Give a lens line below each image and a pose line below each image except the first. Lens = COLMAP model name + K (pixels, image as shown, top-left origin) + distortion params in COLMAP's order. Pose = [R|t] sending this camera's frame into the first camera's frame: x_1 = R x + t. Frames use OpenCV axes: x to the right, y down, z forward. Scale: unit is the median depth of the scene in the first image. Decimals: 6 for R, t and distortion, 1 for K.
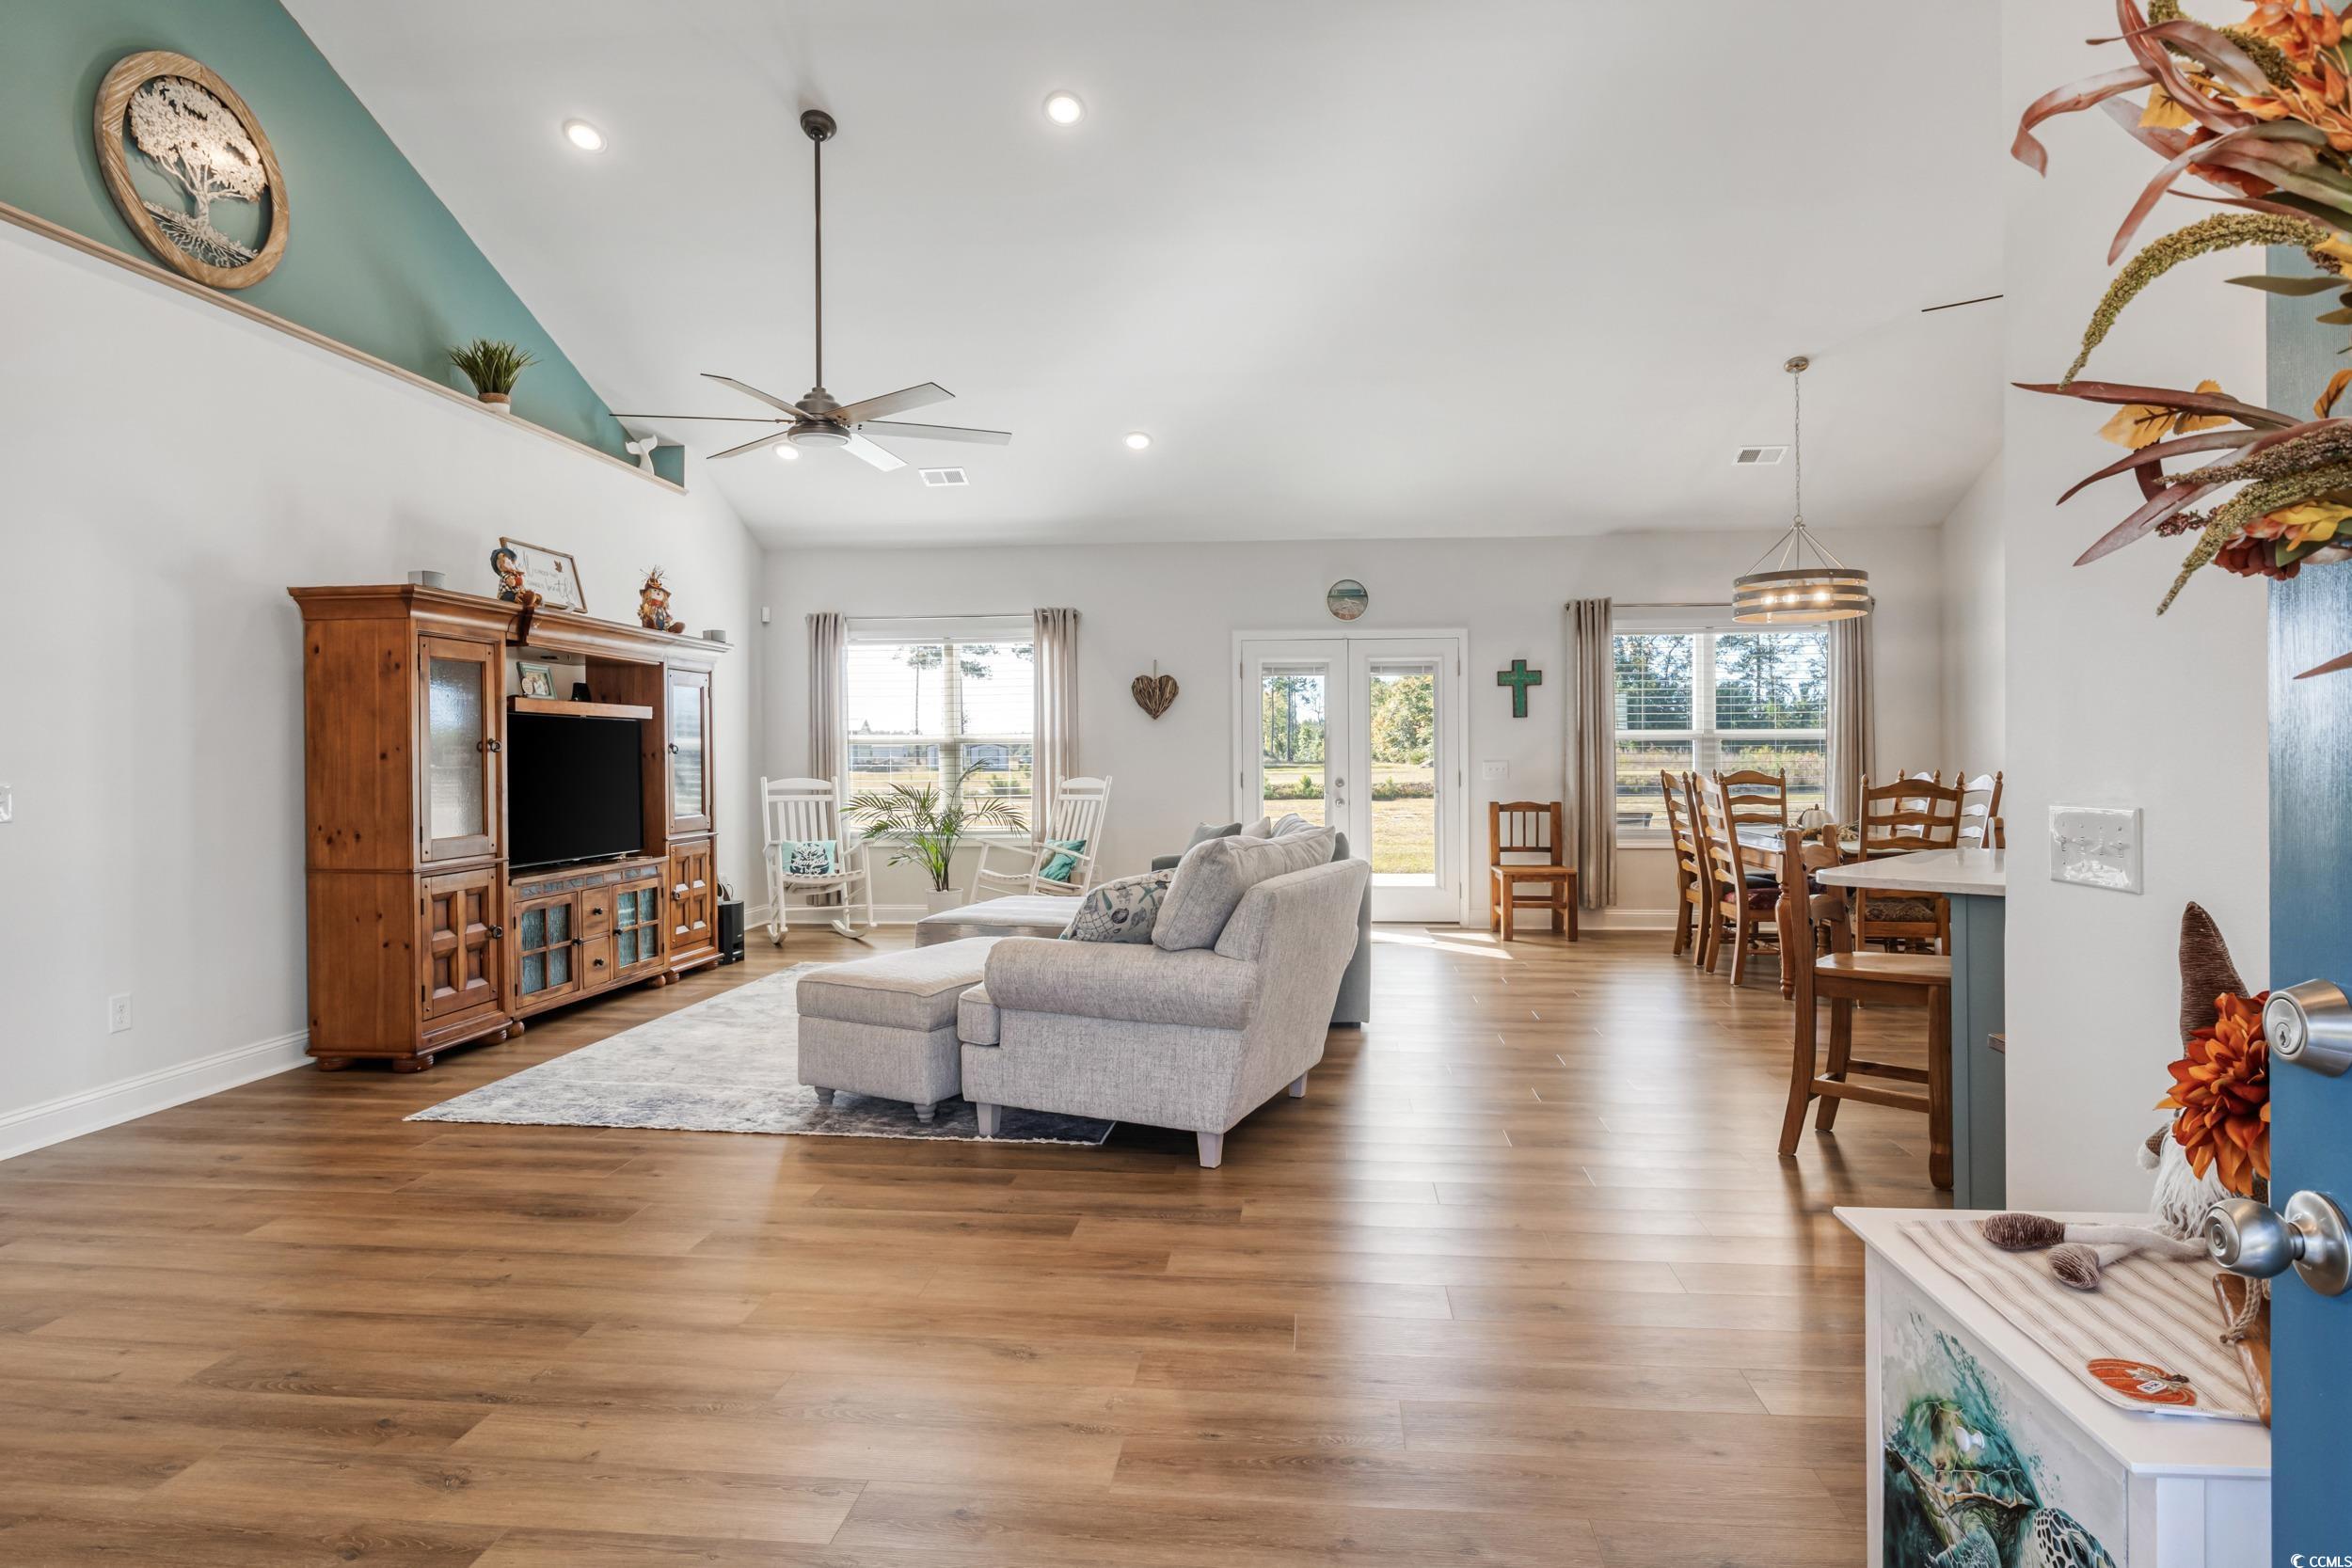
lens RADIAL K [[1282.5, 0, 1180.3], [0, 1282.5, 753.2], [0, 0, 1]] dist [-0.003275, -0.002624]
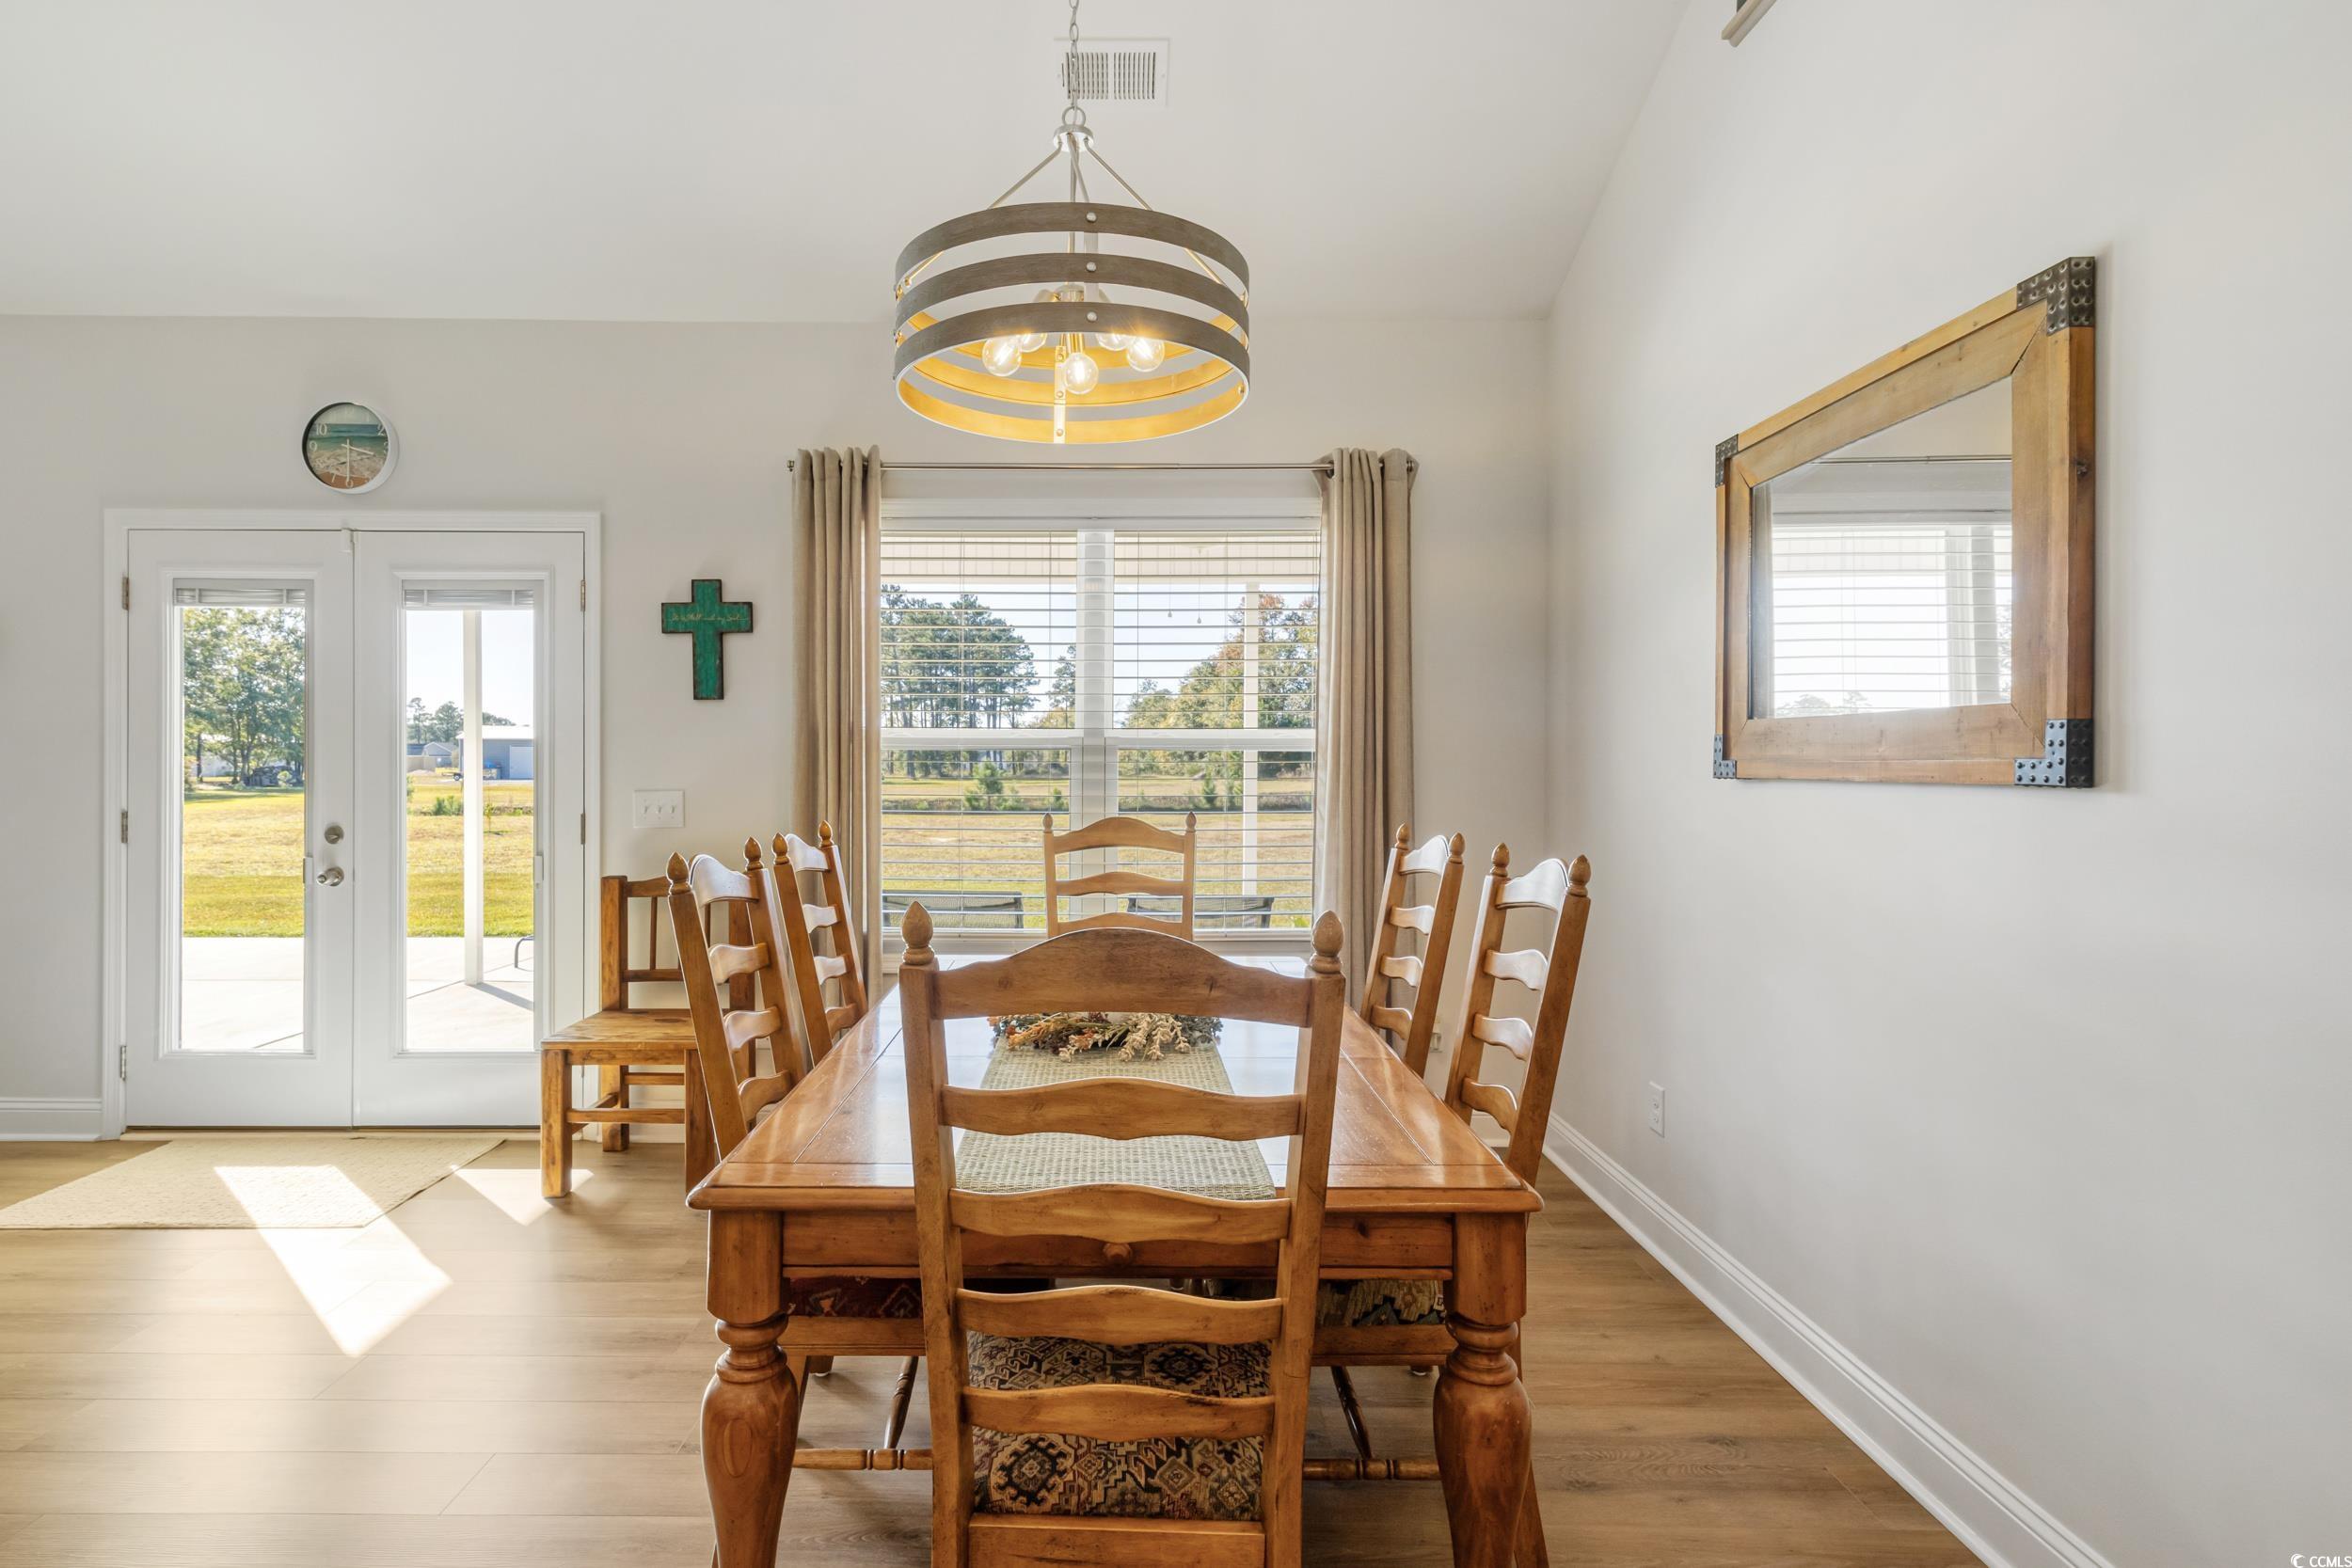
lens RADIAL K [[1184.8, 0, 1119.0], [0, 1184.8, 758.1], [0, 0, 1]] dist [0.002273, 0.001549]
pose [[0.994503, 0.007470, 0.104445, 0.503282], [-0.006857, 0.999957, -0.006223, -0.005808], [-0.104487, 0.005472, 0.994511, 0.734720]]
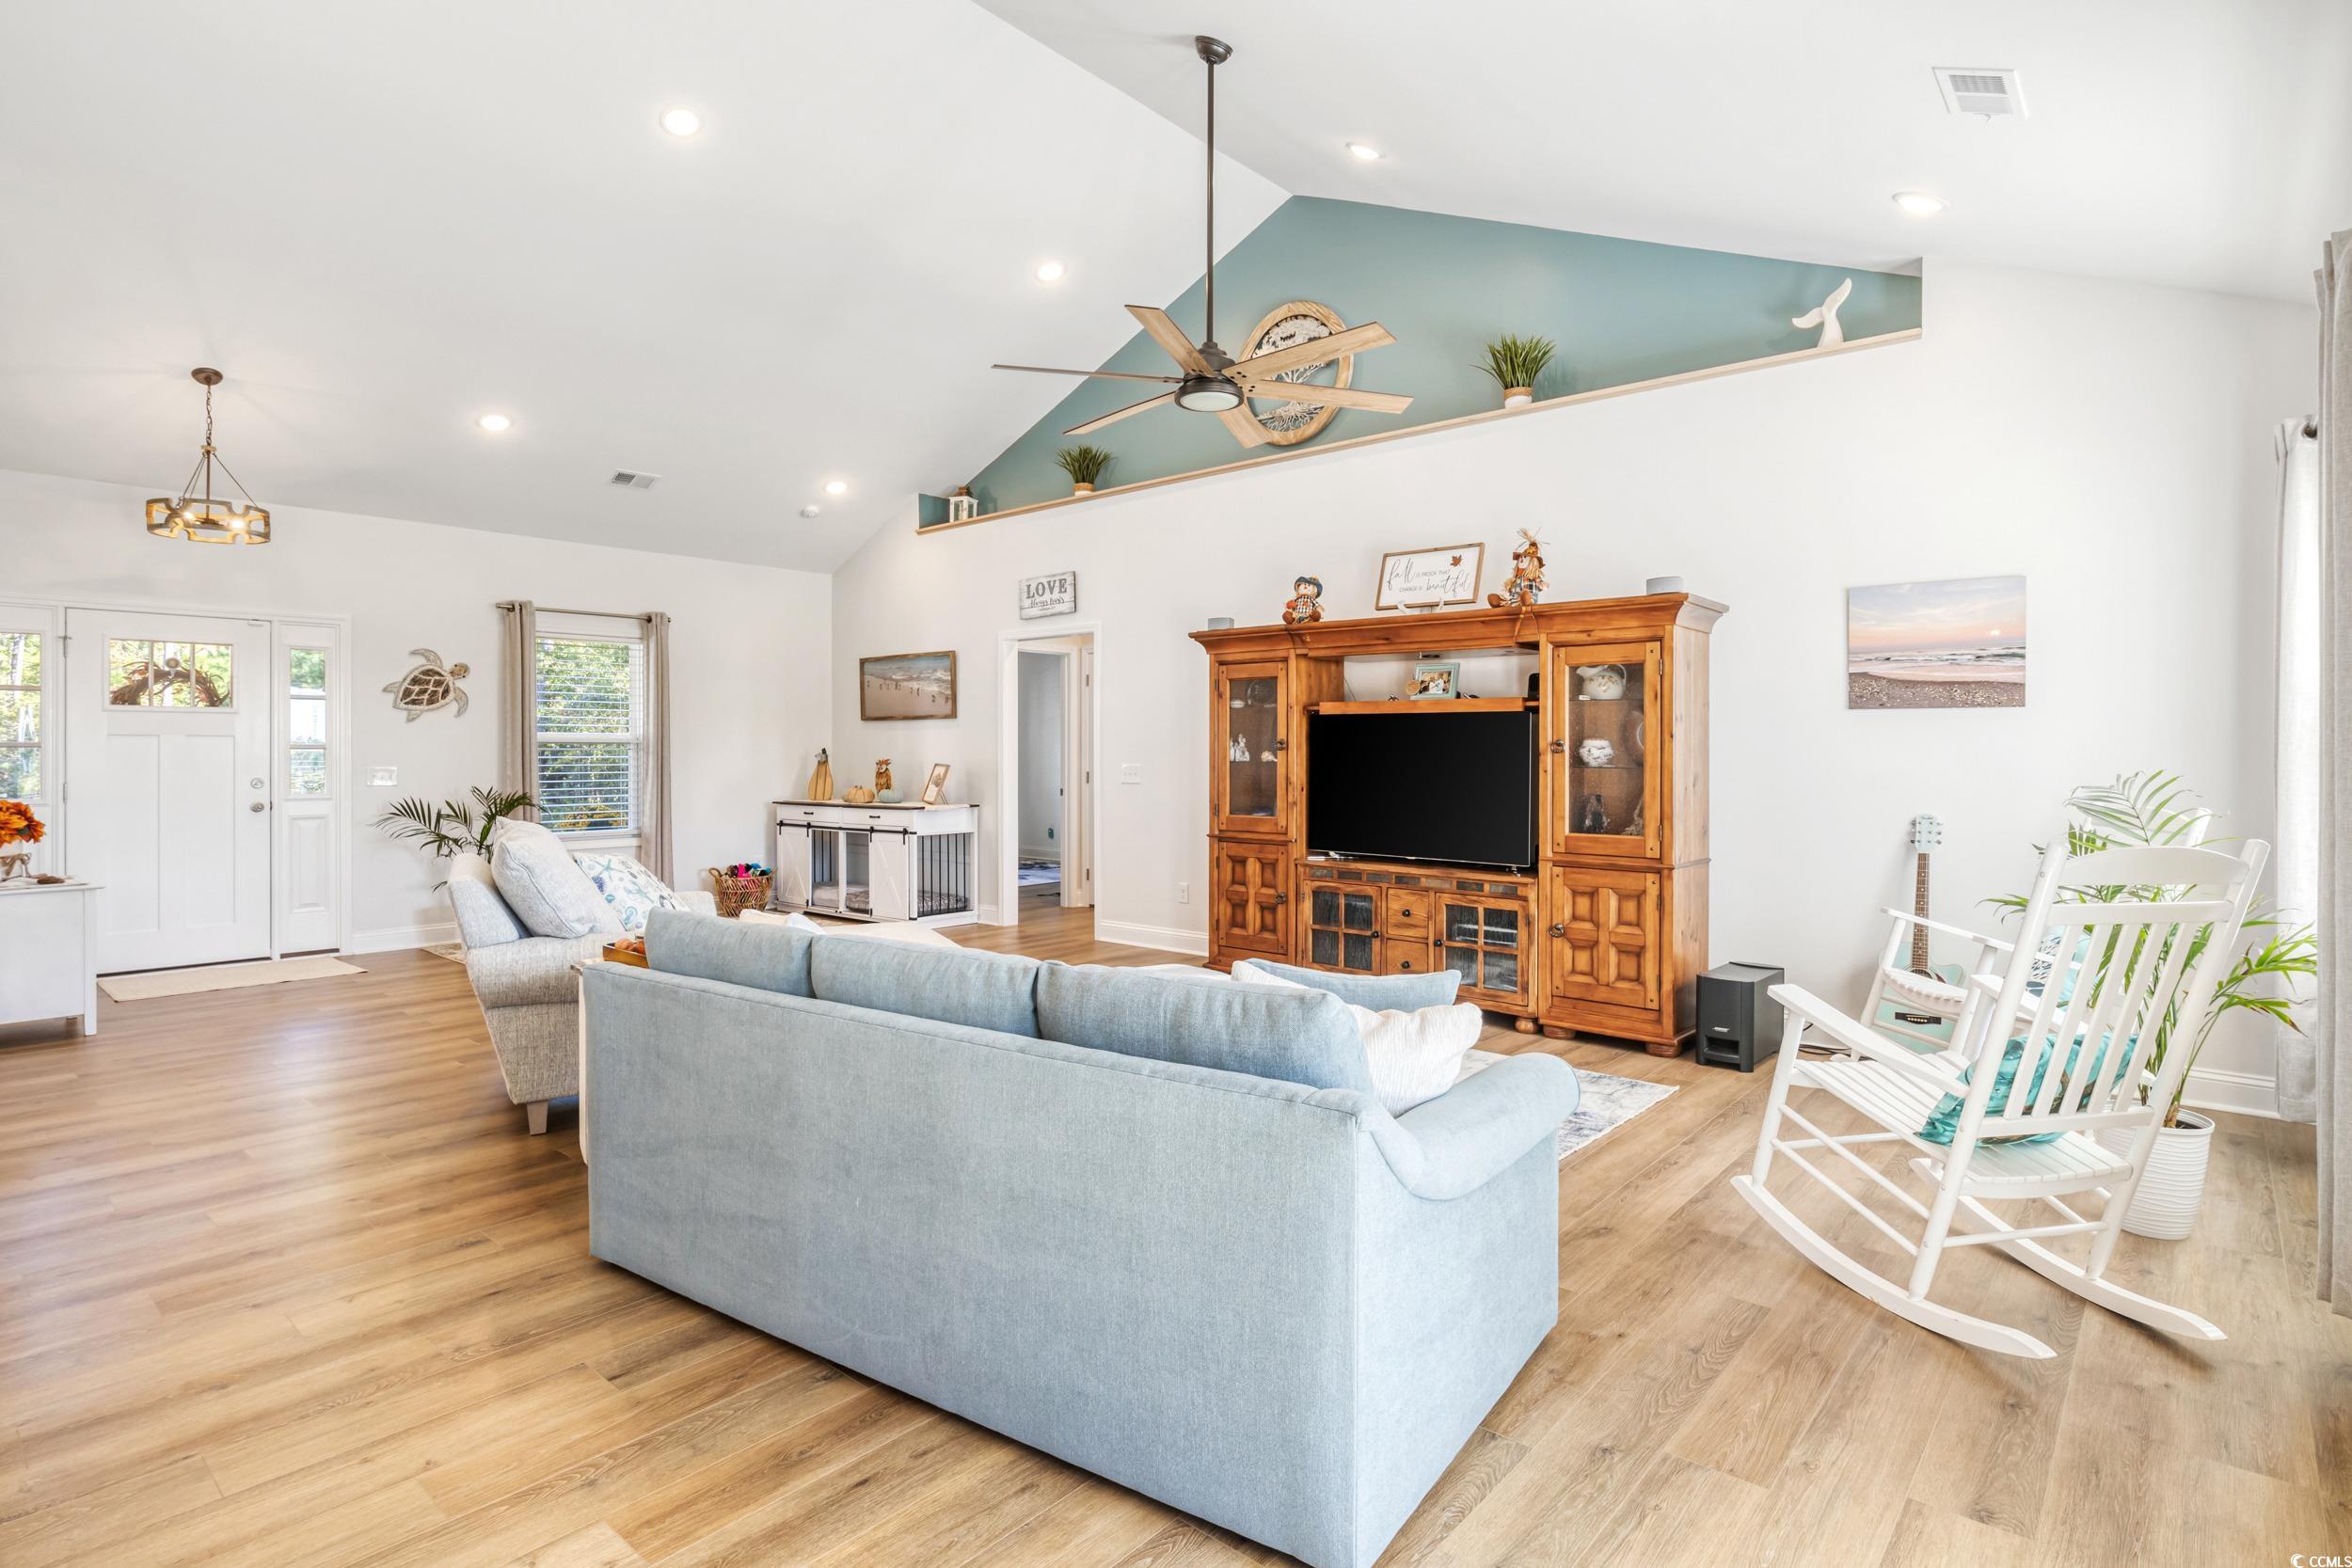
lens RADIAL K [[1169.9, 0, 1184.6], [0, 1169.9, 749.9], [0, 0, 1]] dist [-0.008676, -0.000619]
pose [[-0.569133, 0.005145, -0.822230, 0.356597], [0.001175, 0.999984, 0.005445, -0.006158], [0.822245, 0.002133, -0.569130, 1.297104]]
